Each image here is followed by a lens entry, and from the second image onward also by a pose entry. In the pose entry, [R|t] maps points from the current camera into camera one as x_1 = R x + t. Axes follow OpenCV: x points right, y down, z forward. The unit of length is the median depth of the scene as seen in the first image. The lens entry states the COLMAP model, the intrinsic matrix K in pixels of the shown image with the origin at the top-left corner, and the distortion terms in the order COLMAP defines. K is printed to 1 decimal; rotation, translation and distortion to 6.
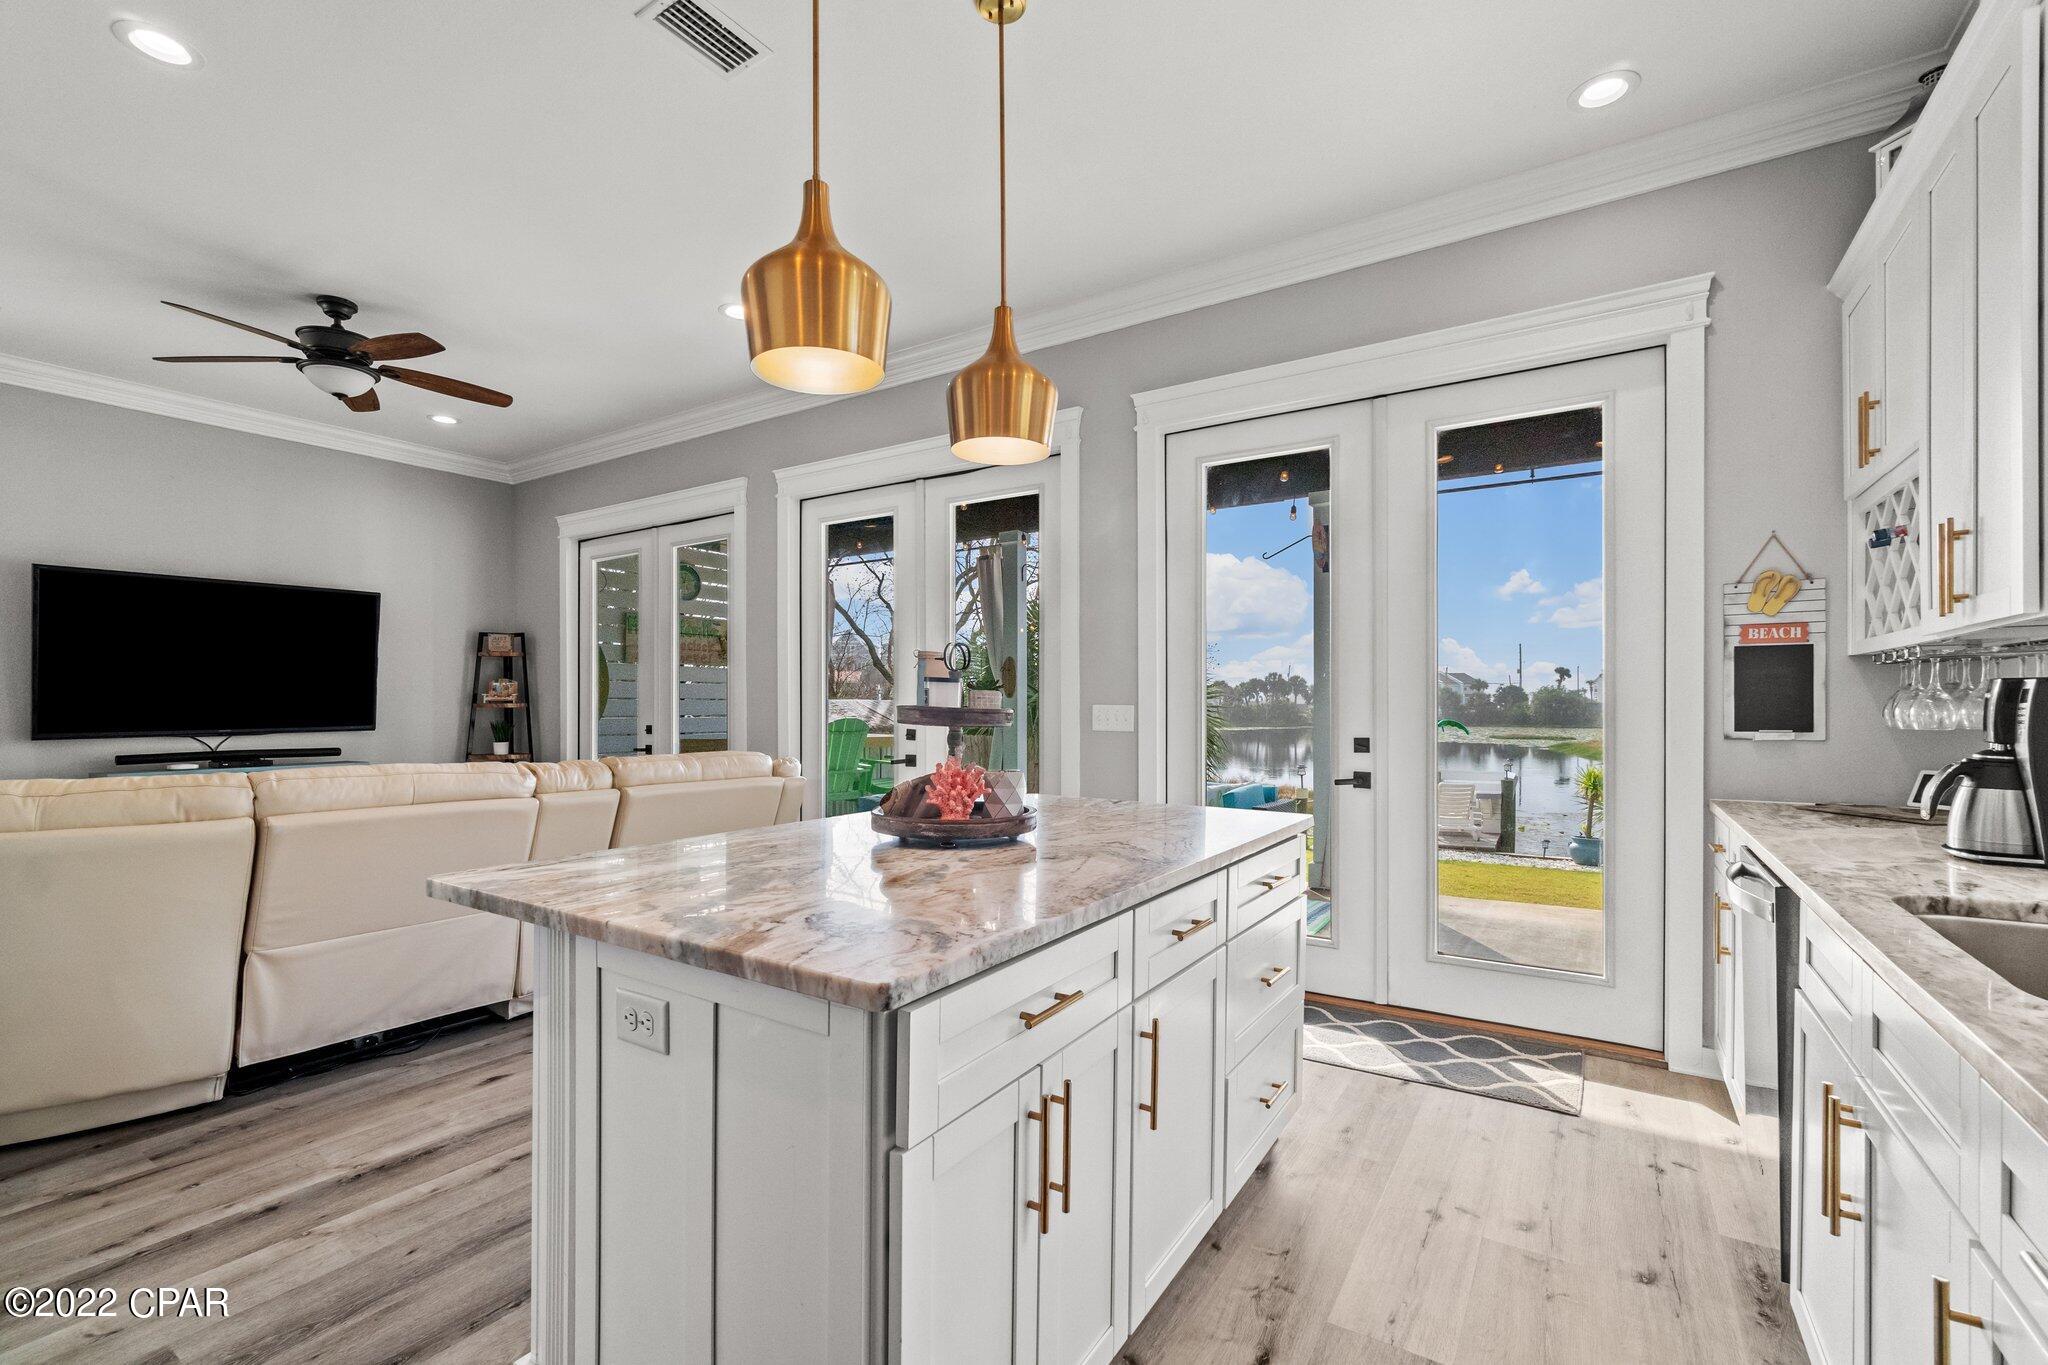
lens RADIAL K [[883.7, 0, 1013.0], [0, 883.7, 696.8], [0, 0, 1]] dist [-0.005286, 0.001023]
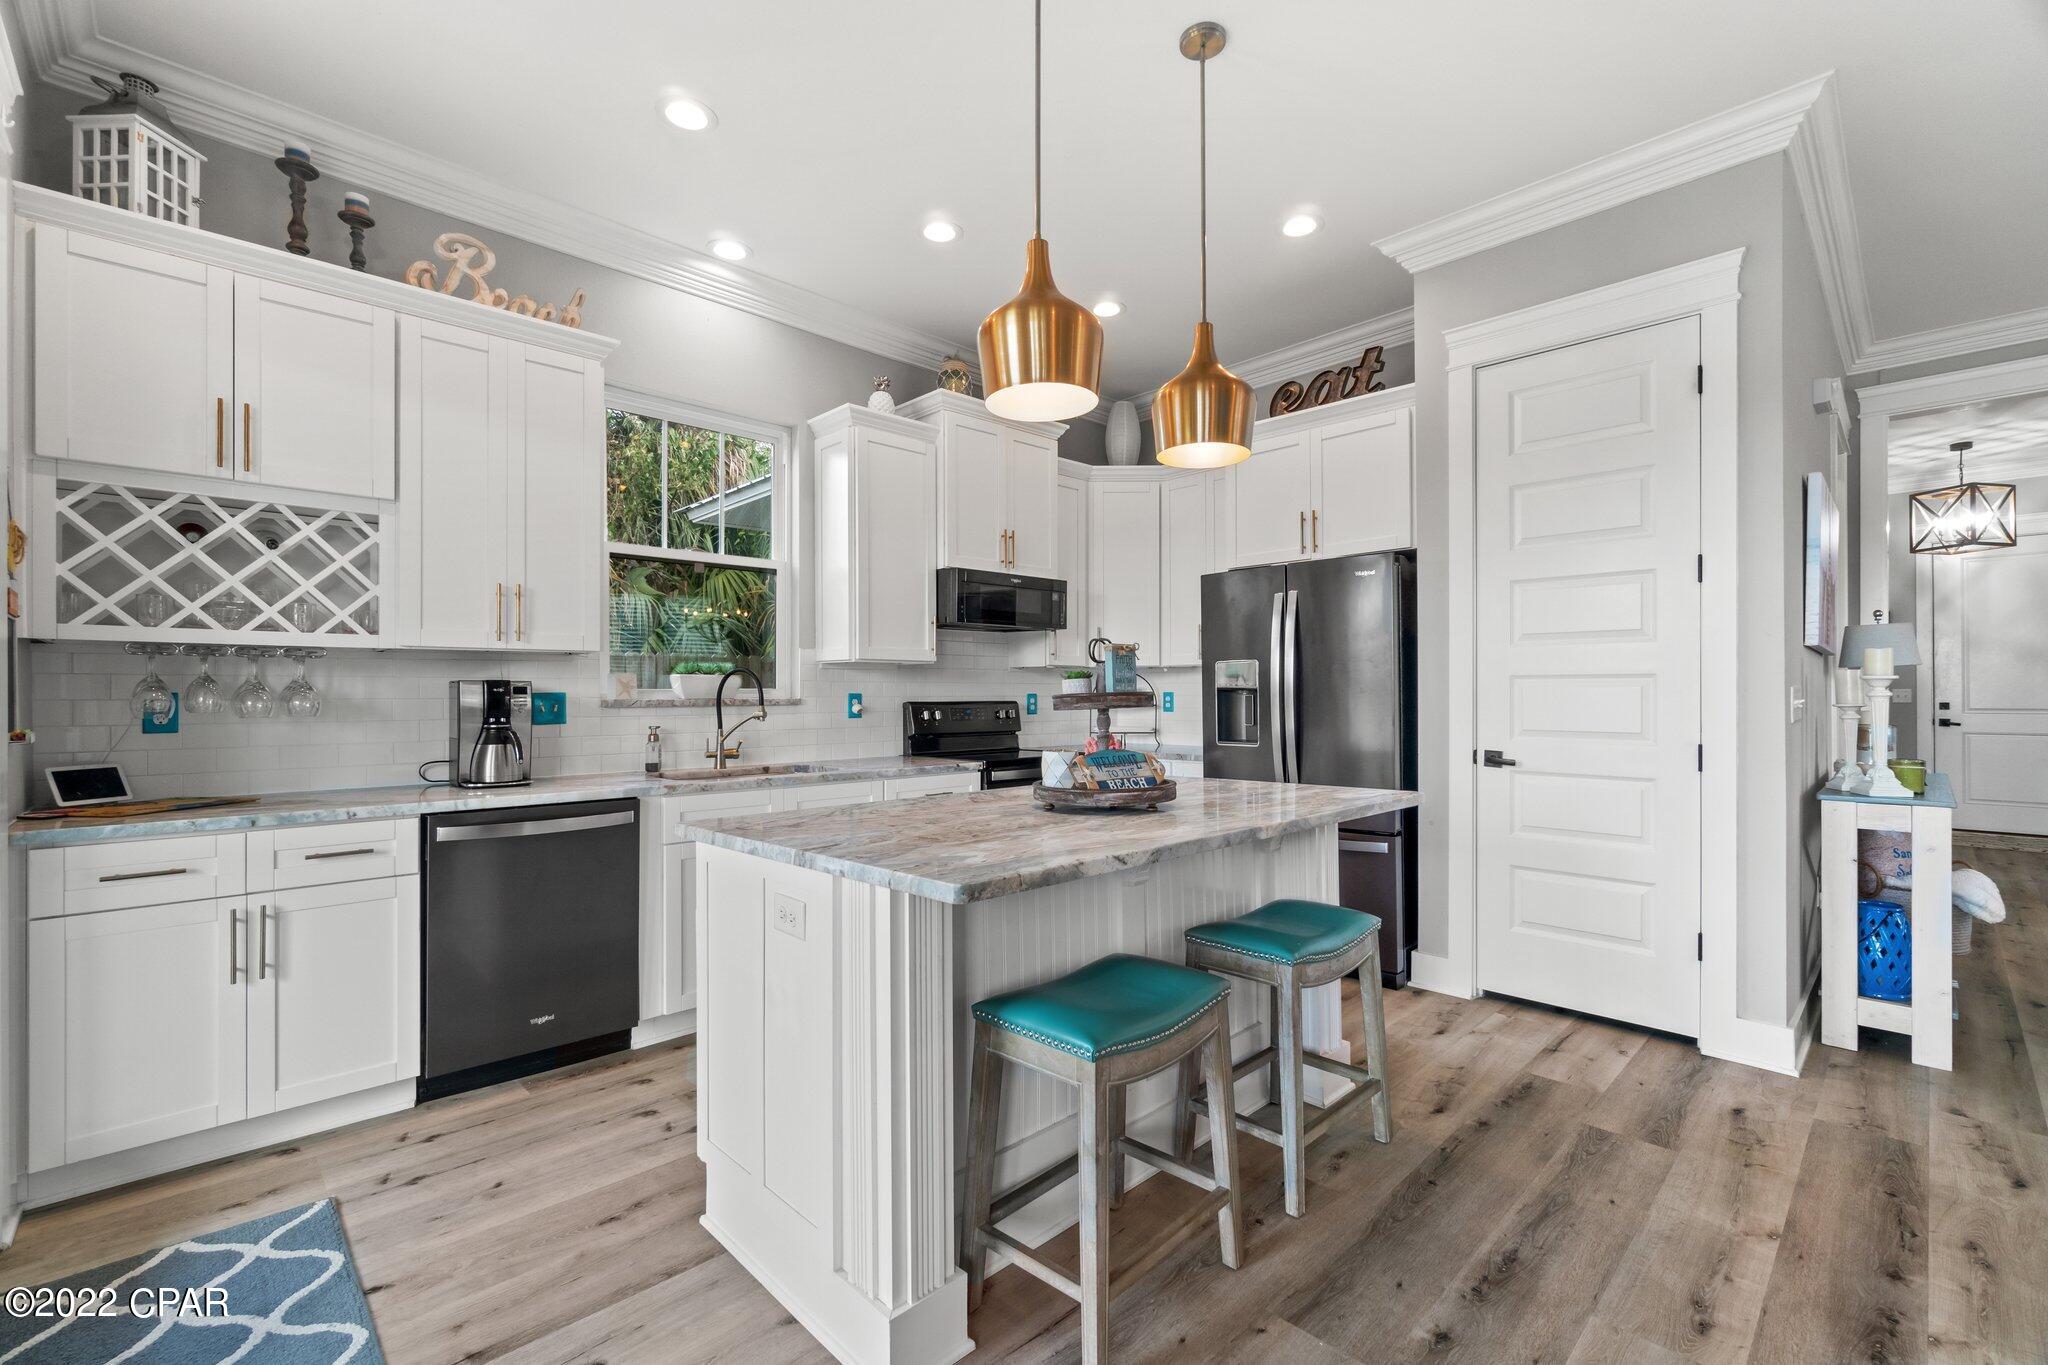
lens RADIAL K [[883.7, 0, 1024.2], [0, 883.7, 689.1], [0, 0, 1]] dist [-0.005286, 0.001023]
pose [[-0.975273, 0.005895, 0.220924, -0.083378], [0.002700, 0.999887, -0.014758, 0.008027], [-0.220986, -0.013797, -0.975179, 0.815725]]
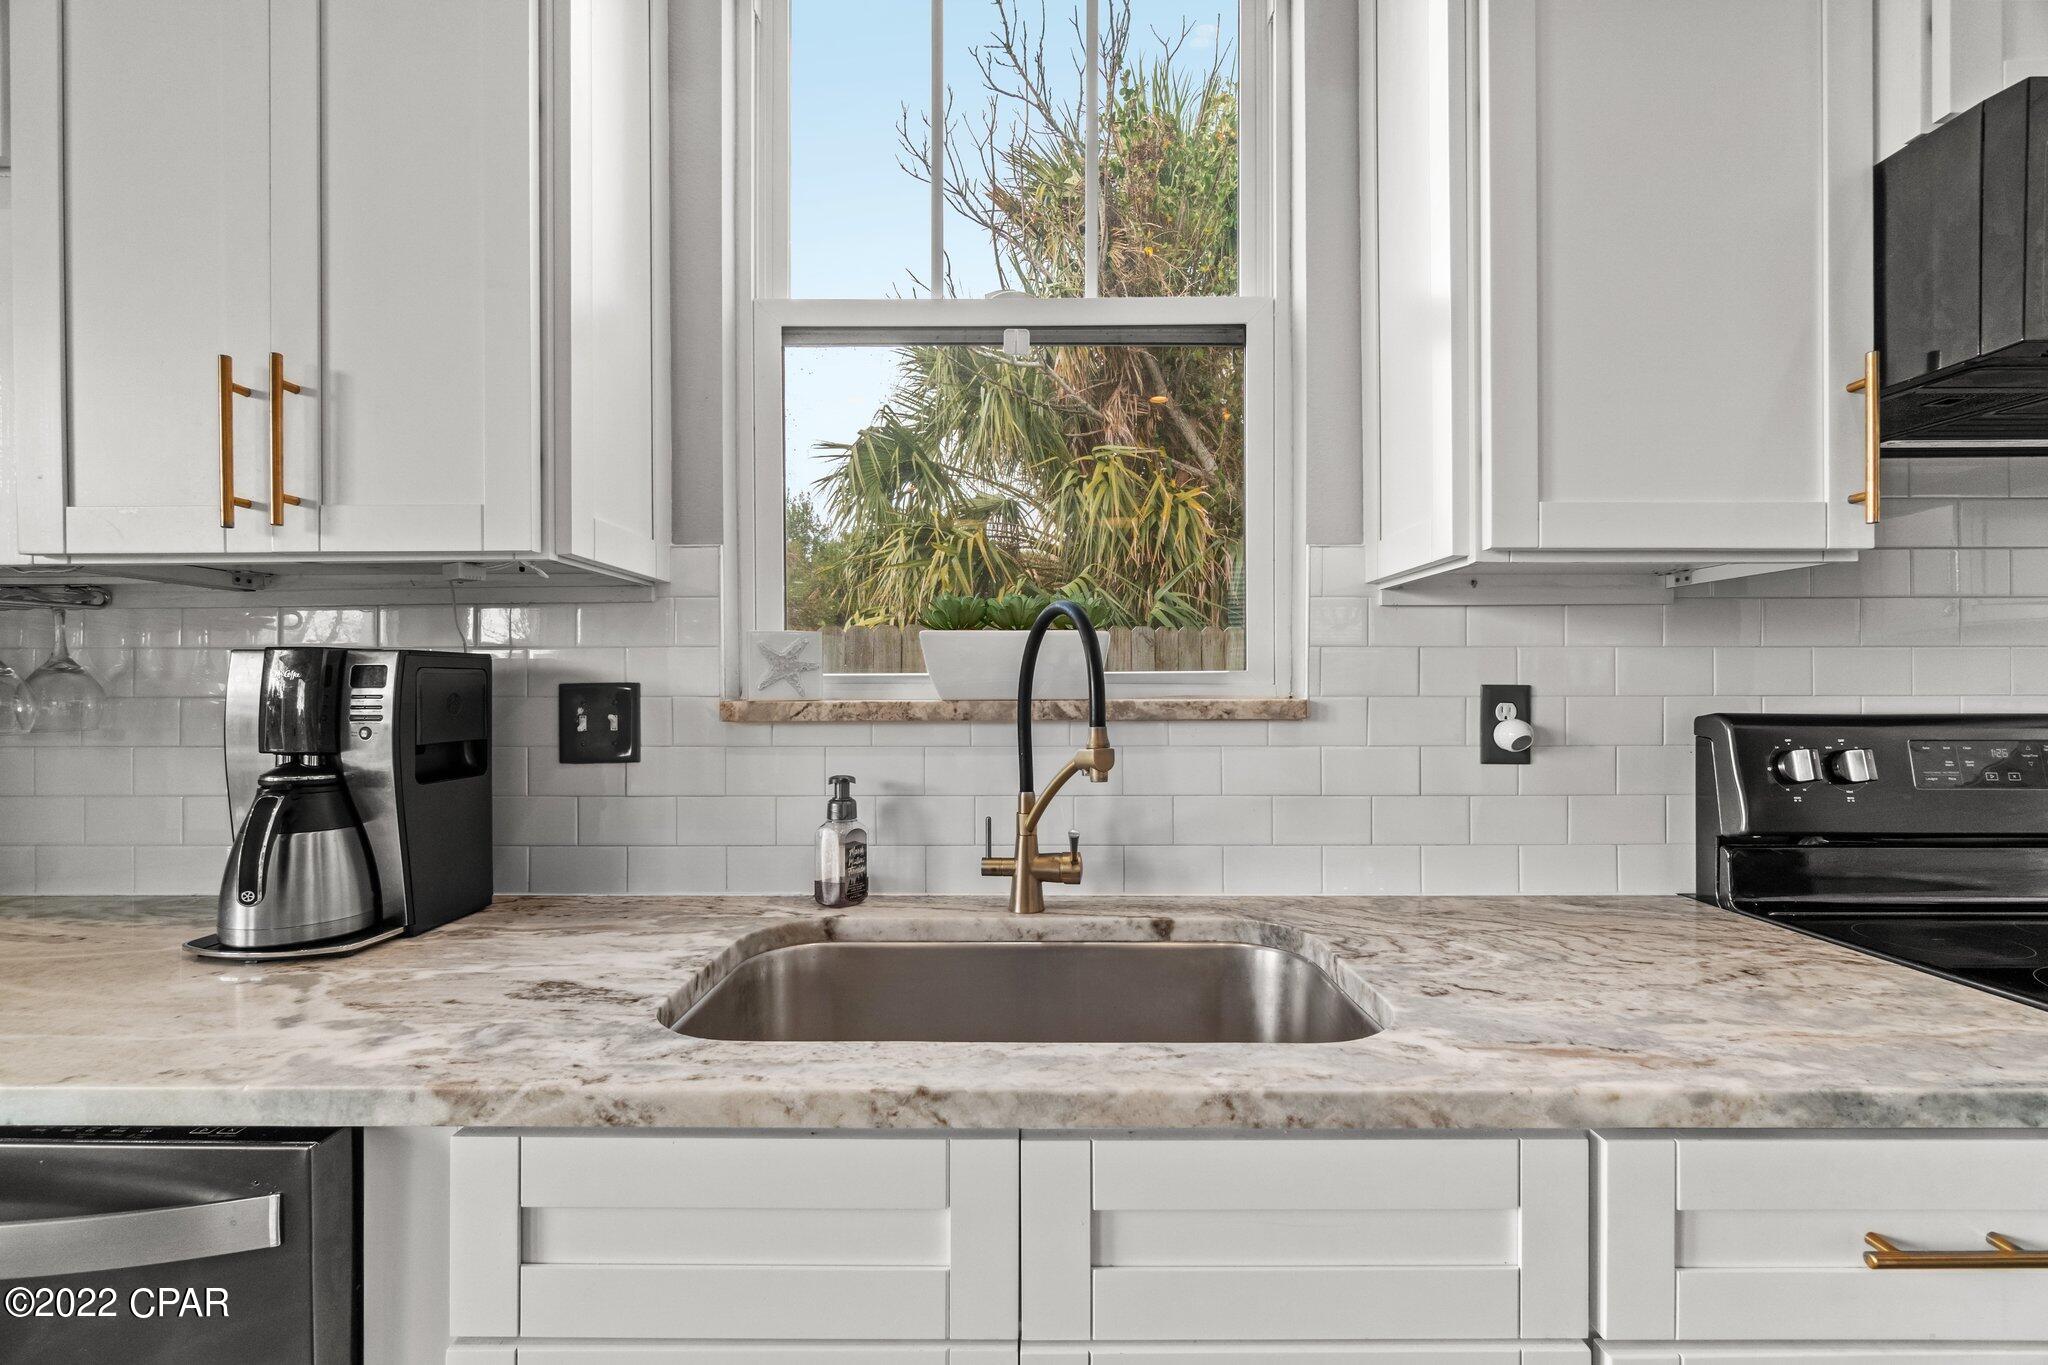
lens RADIAL K [[883.7, 0, 1025.3], [0, 883.7, 692.8], [0, 0, 1]] dist [-0.005286, 0.001023]
pose [[-0.545022, 0.001856, 0.838420, 0.114497], [-0.005093, 0.999972, -0.005524, 0.003929], [-0.838406, -0.007280, -0.544997, 0.302663]]
